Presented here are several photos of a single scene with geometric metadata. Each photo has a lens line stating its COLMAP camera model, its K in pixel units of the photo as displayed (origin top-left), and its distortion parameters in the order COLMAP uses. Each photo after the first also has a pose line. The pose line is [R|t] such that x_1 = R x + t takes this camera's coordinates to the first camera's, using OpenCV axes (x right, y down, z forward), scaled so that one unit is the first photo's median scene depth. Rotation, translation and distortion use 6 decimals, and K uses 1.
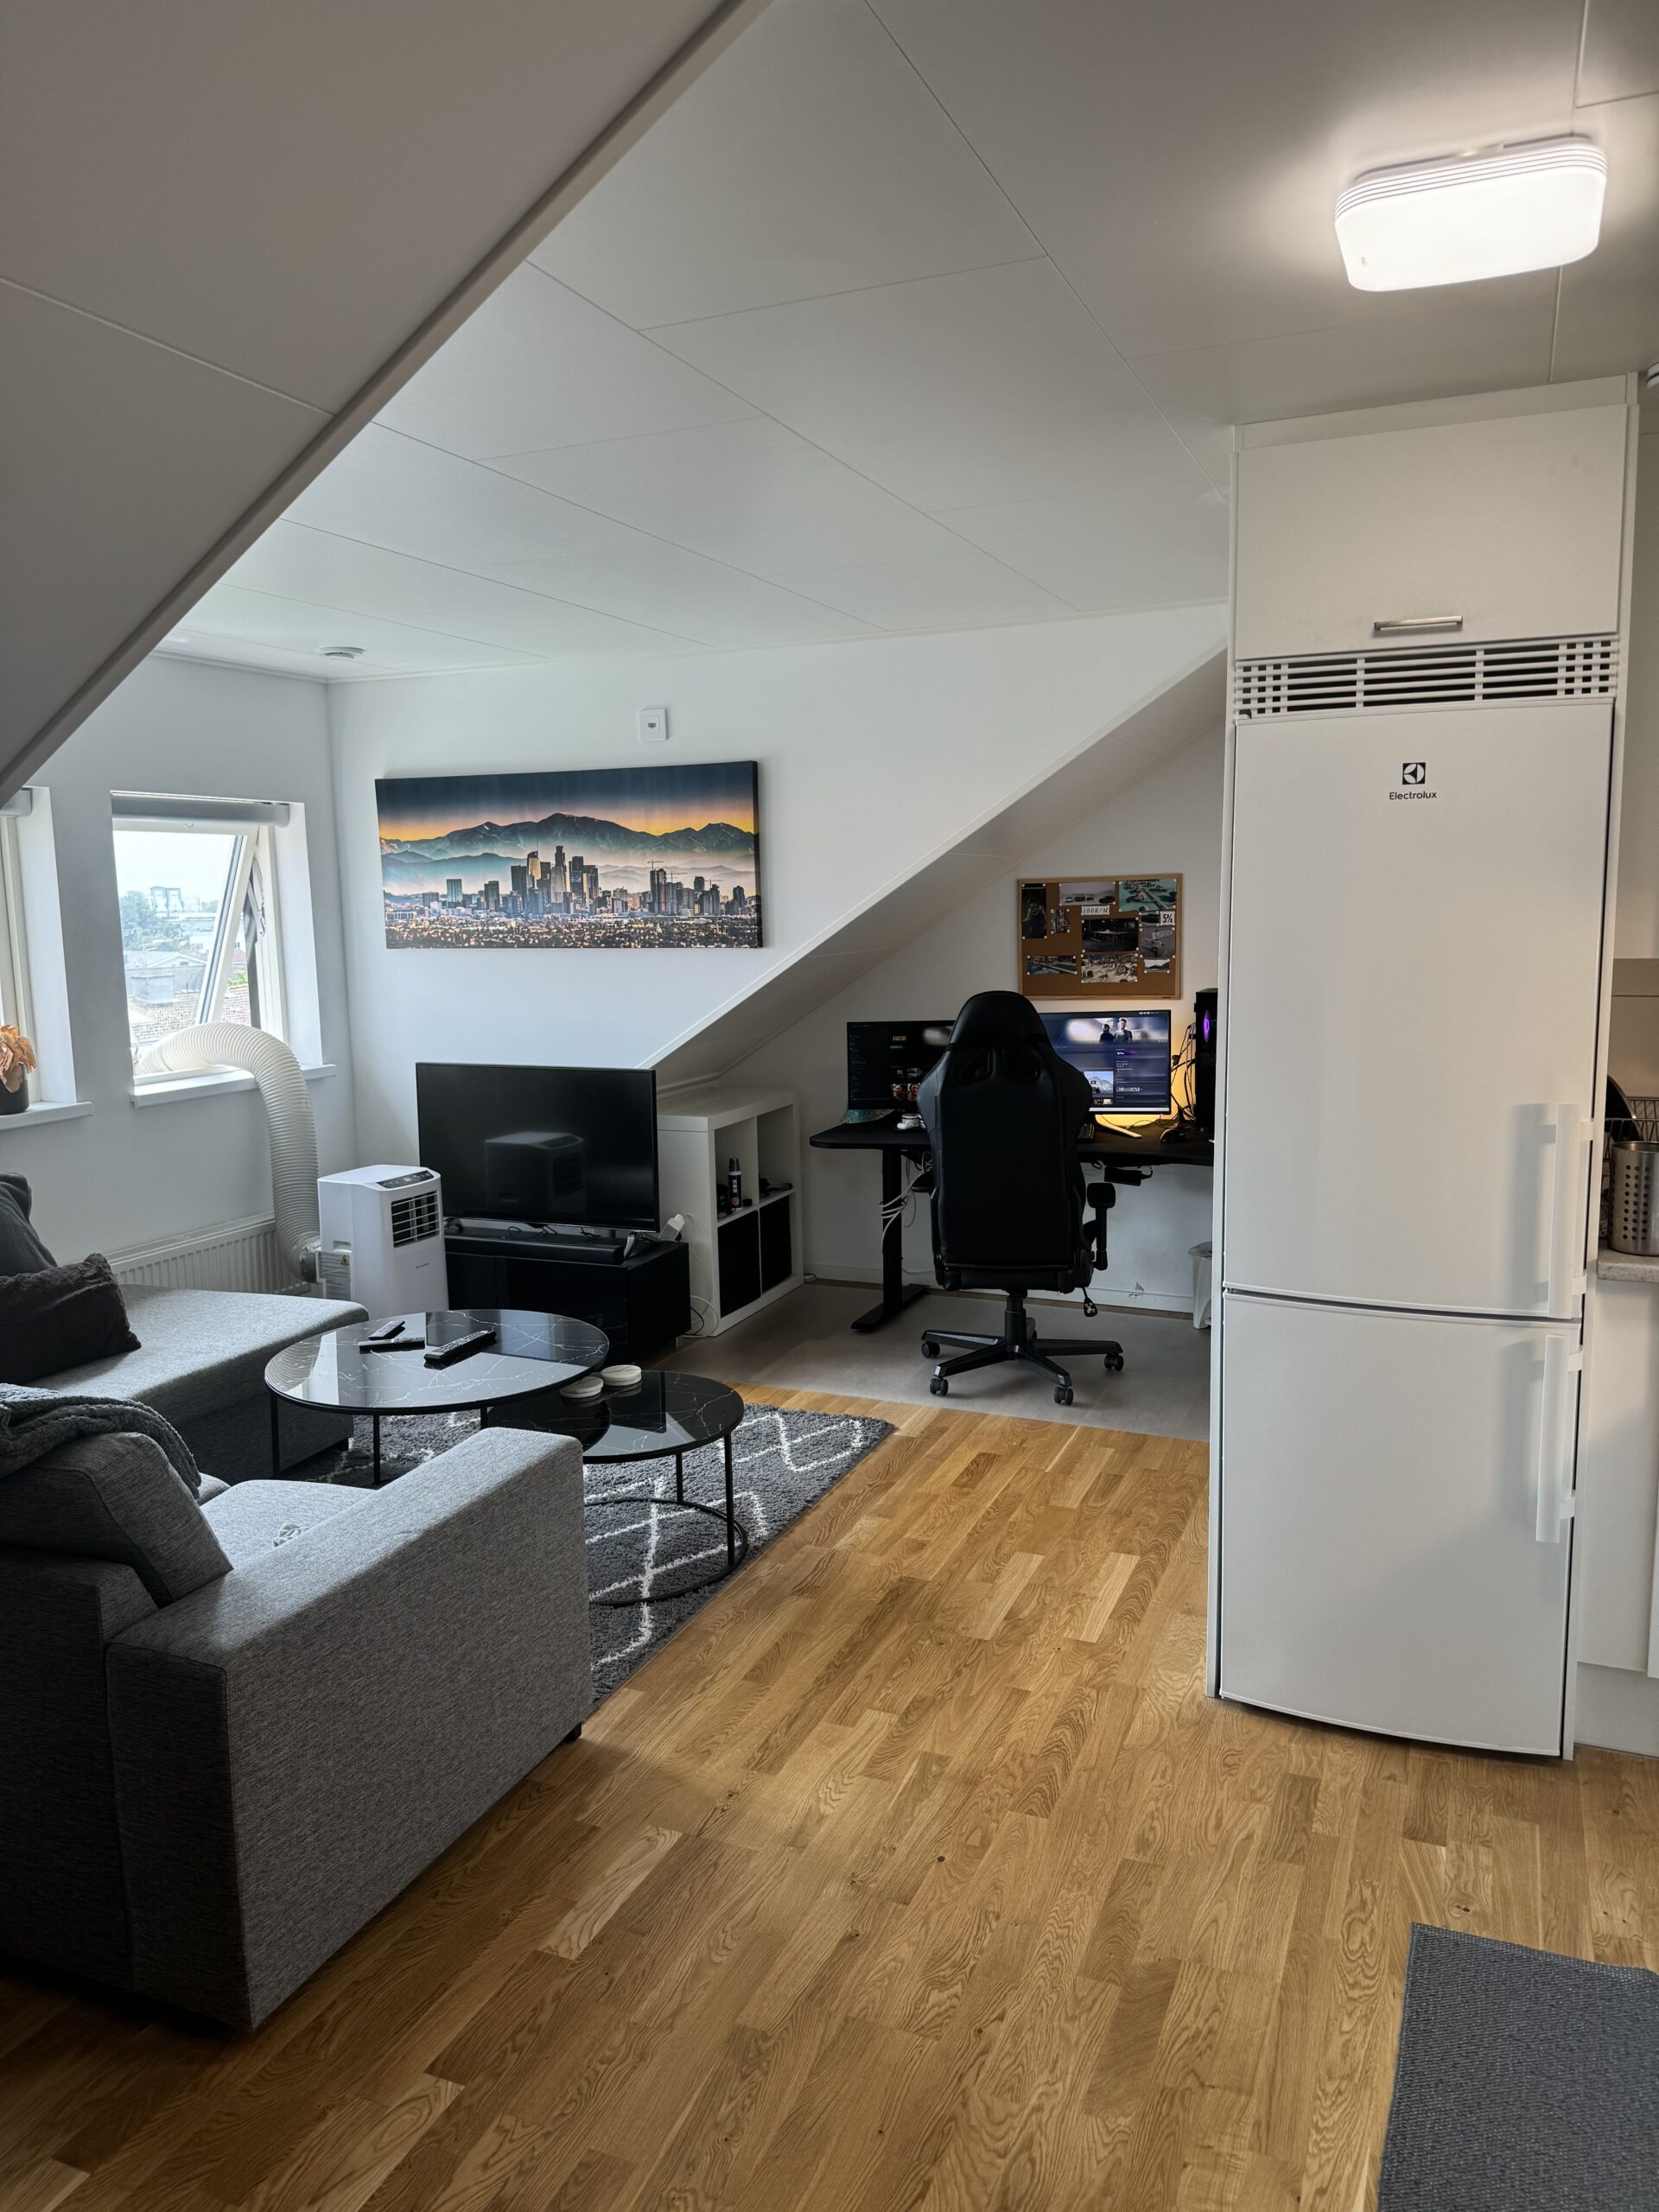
lens RADIAL K [[1560.5, 0, 842.4], [0, 1560.5, 1098.8], [0, 0, 1]] dist [0.021783, -0.023678]
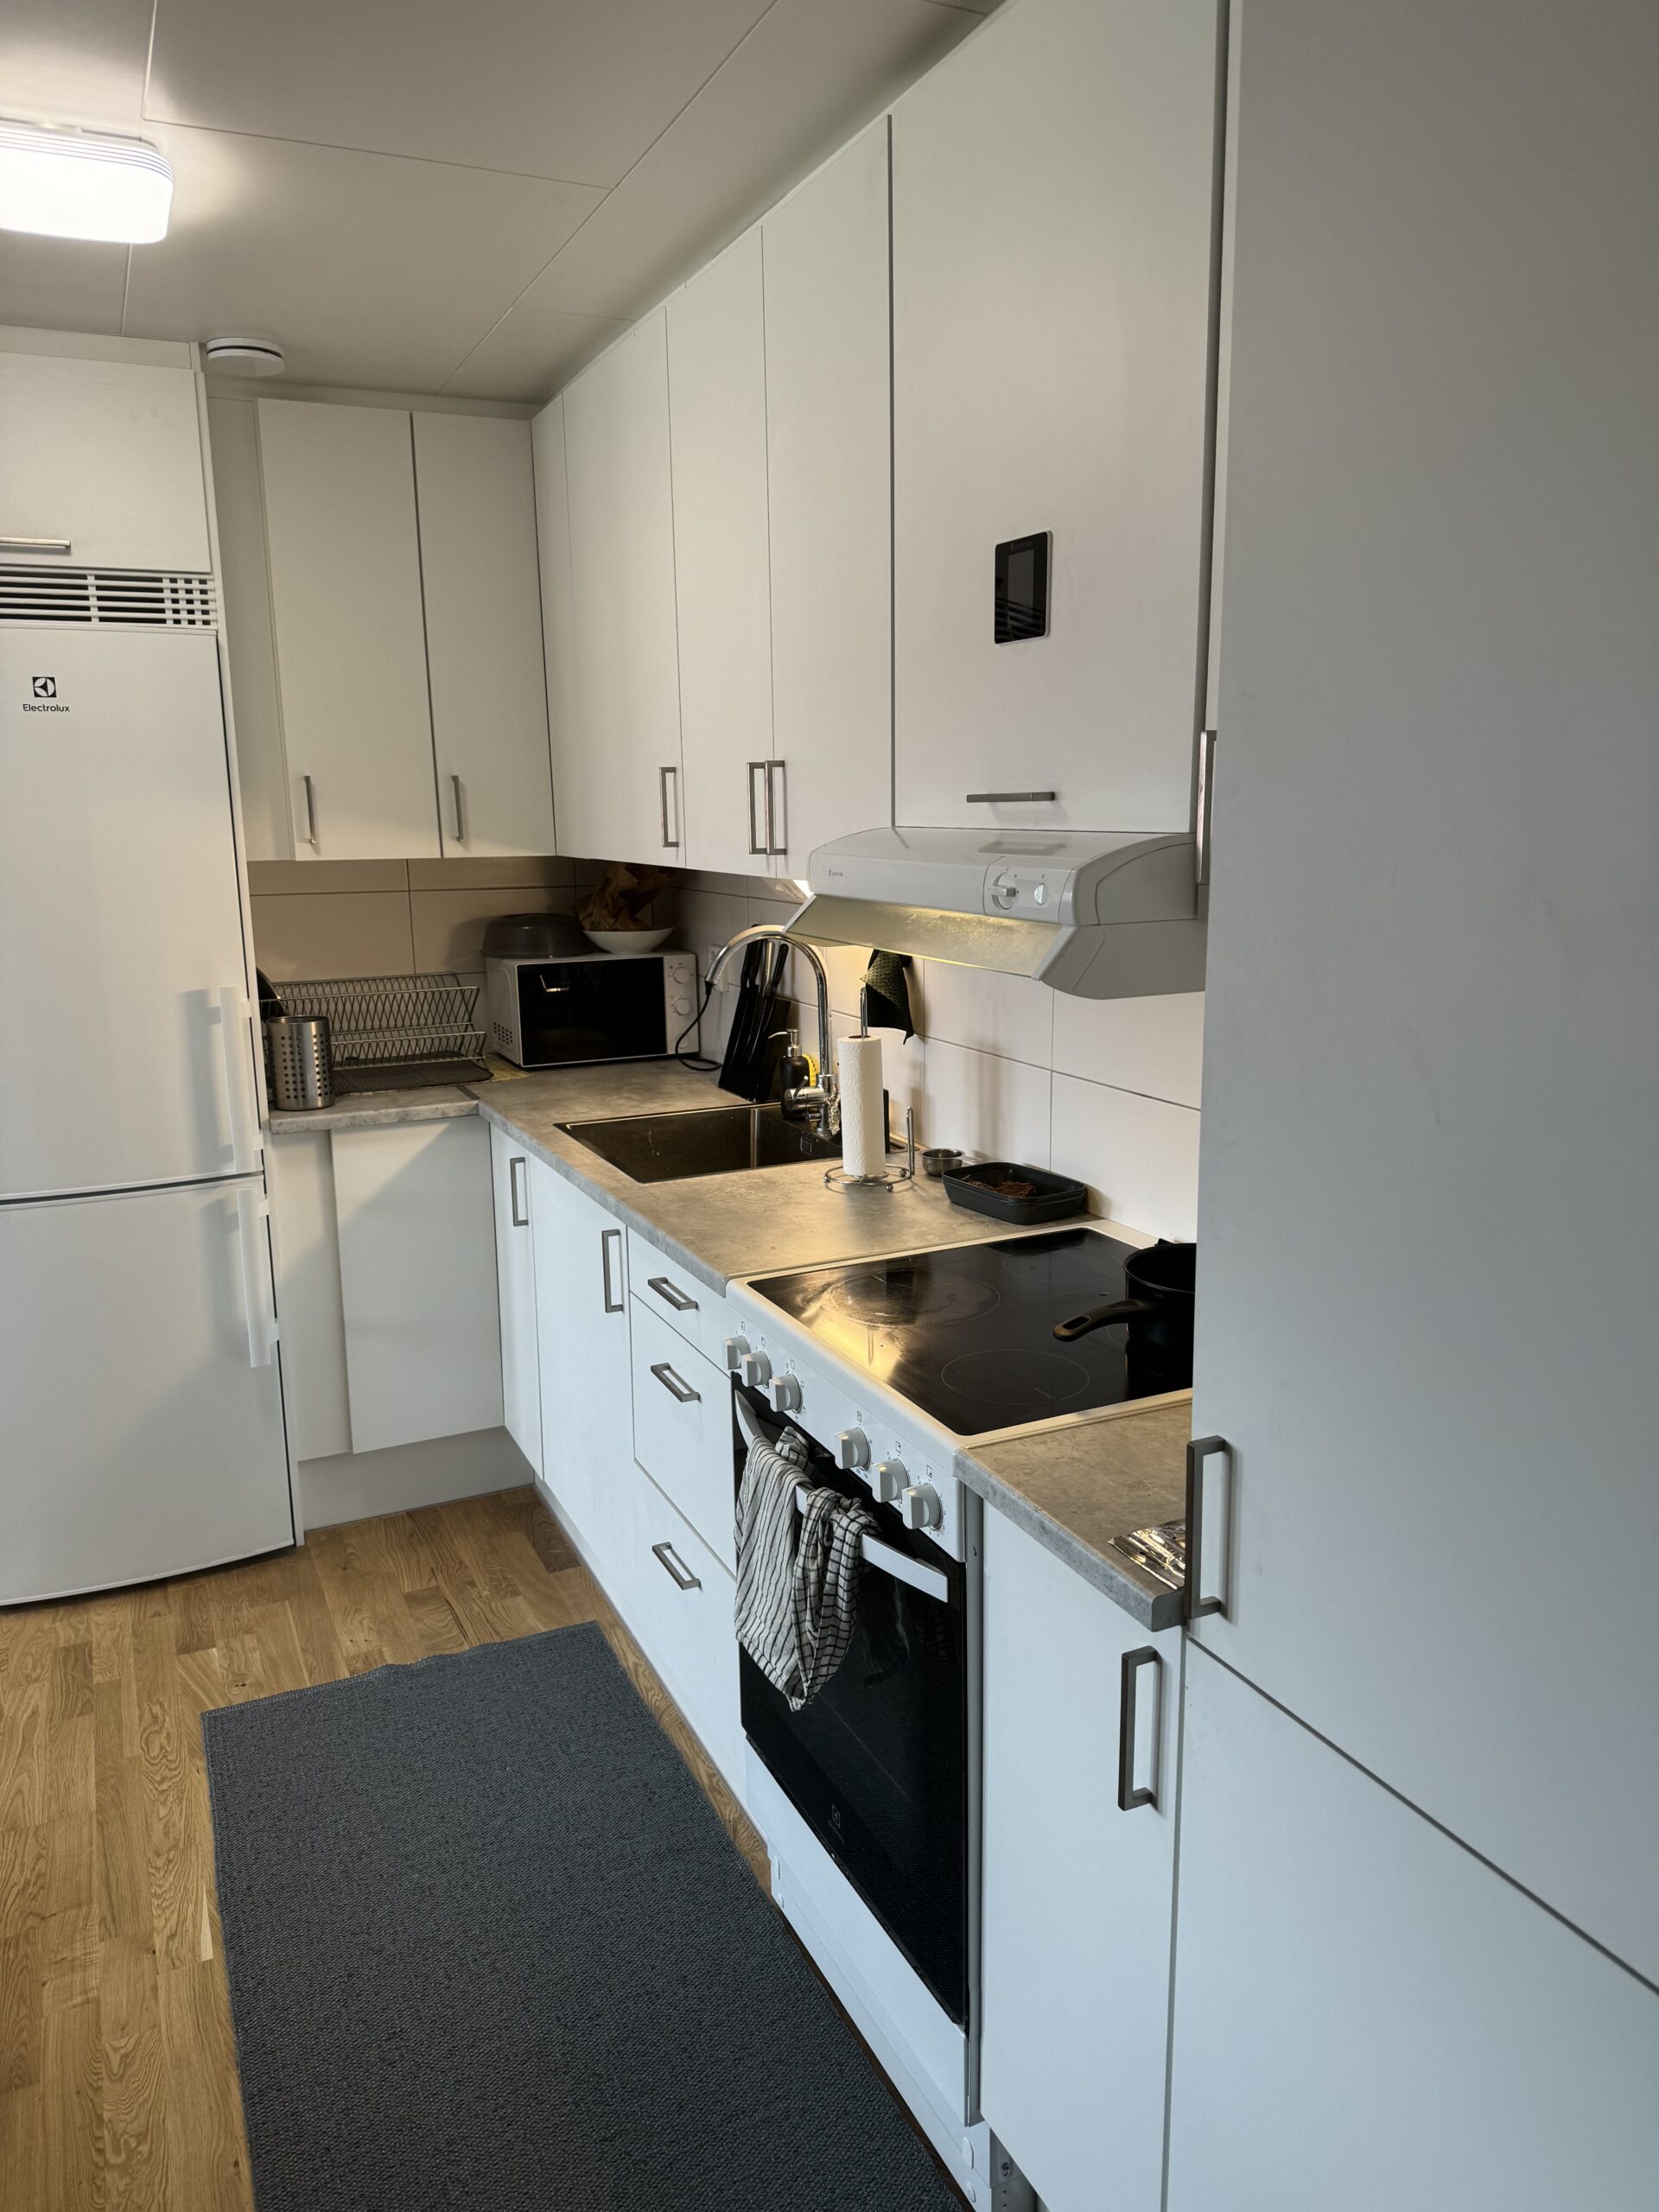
lens RADIAL K [[1560.5, 0, 838.9], [0, 1560.5, 1102.6], [0, 0, 1]] dist [0.021783, -0.023678]
pose [[0.664548, -0.137930, 0.734405, -0.095618], [0.104808, 0.990306, 0.091153, 0.030065], [-0.739859, 0.016396, 0.672563, -0.105255]]
